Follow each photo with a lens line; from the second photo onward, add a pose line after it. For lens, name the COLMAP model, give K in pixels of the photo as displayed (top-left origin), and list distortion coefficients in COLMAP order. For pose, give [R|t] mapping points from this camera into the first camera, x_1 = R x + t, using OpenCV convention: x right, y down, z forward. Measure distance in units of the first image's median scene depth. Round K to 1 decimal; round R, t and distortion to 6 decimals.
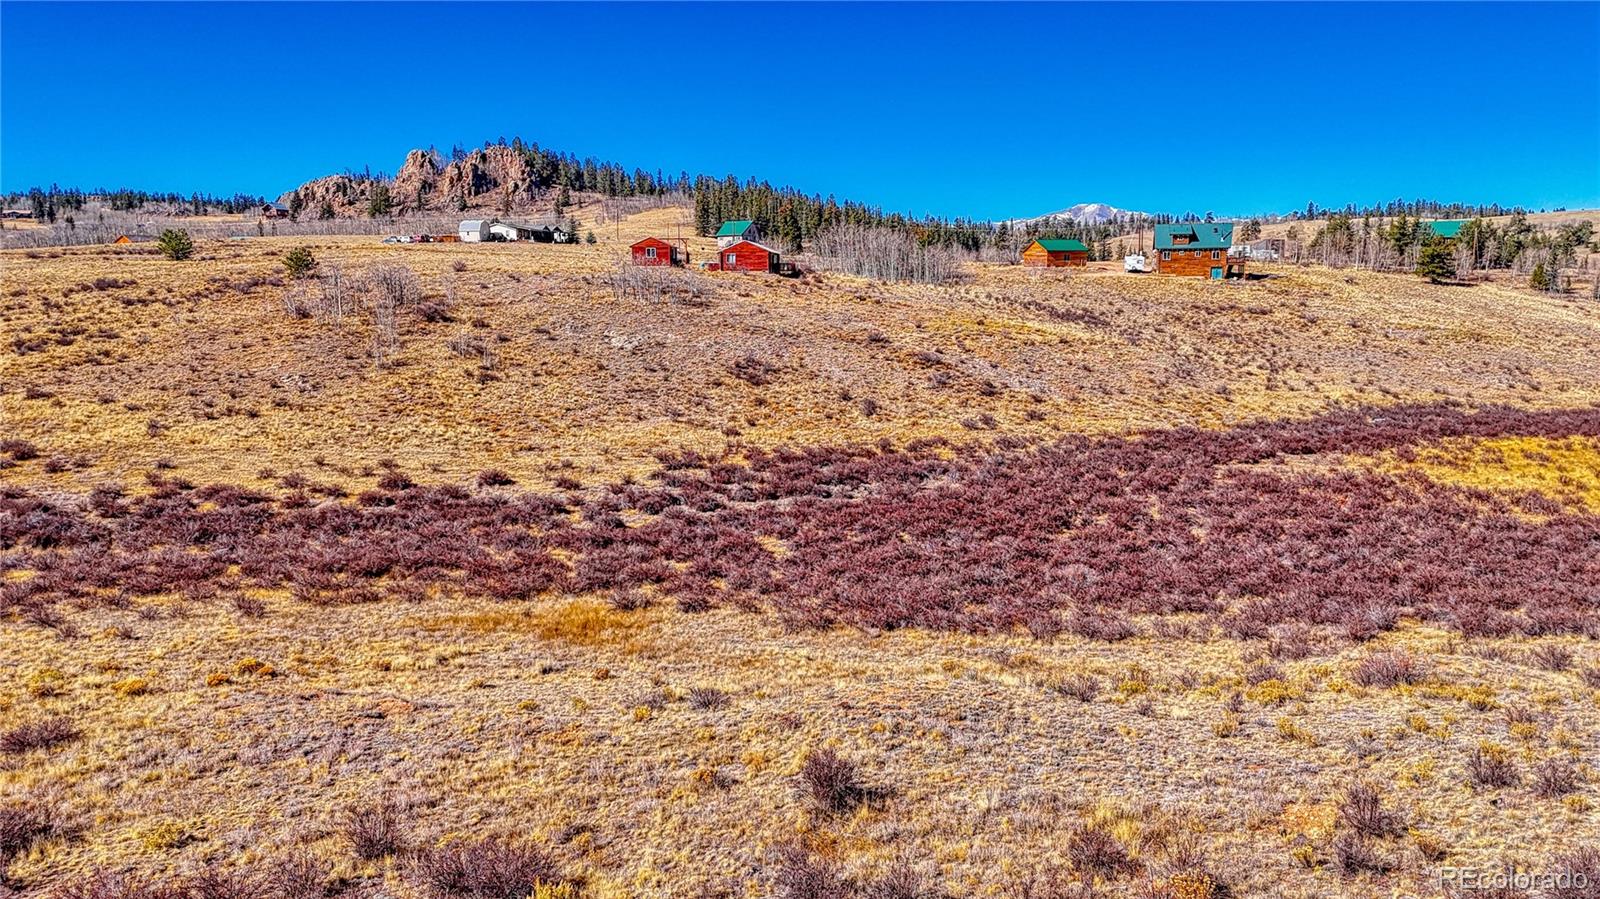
lens RADIAL K [[1165.6, 0, 800.4], [0, 1165.6, 438.9], [0, 0, 1]] dist [0.089151, -0.078639]
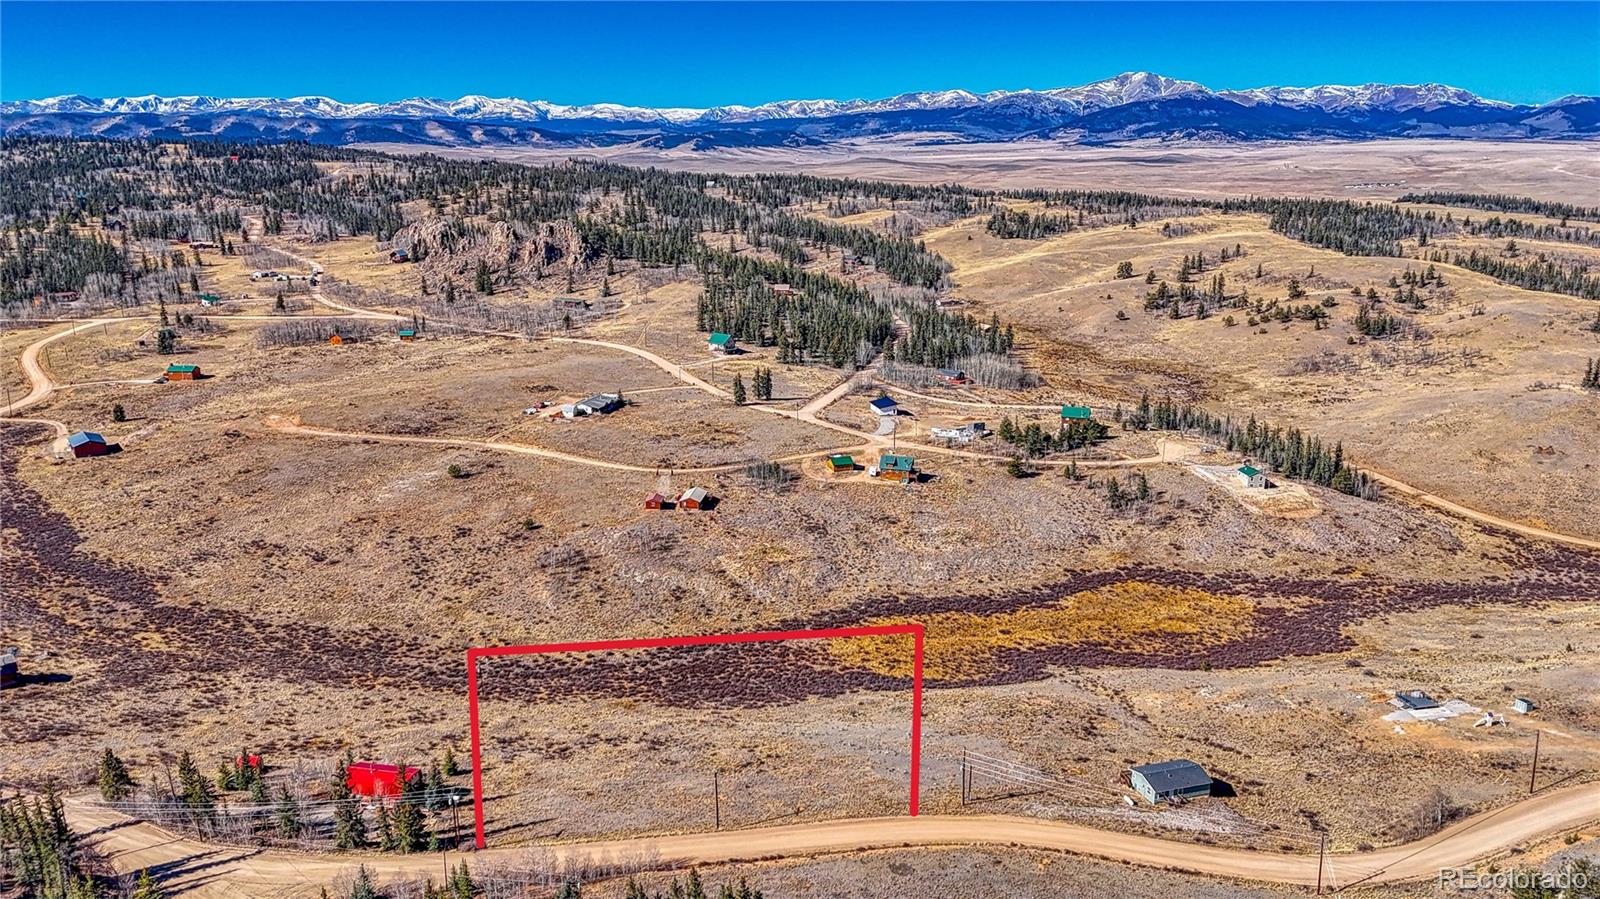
lens RADIAL K [[1165.6, 0, 807.7], [0, 1165.6, 449.4], [0, 0, 1]] dist [0.089151, -0.078639]
pose [[0.999582, 0.012634, -0.025998, 0.074668], [-0.009489, 0.993001, 0.117728, -0.155840], [0.027304, -0.117432, 0.992705, -0.412023]]
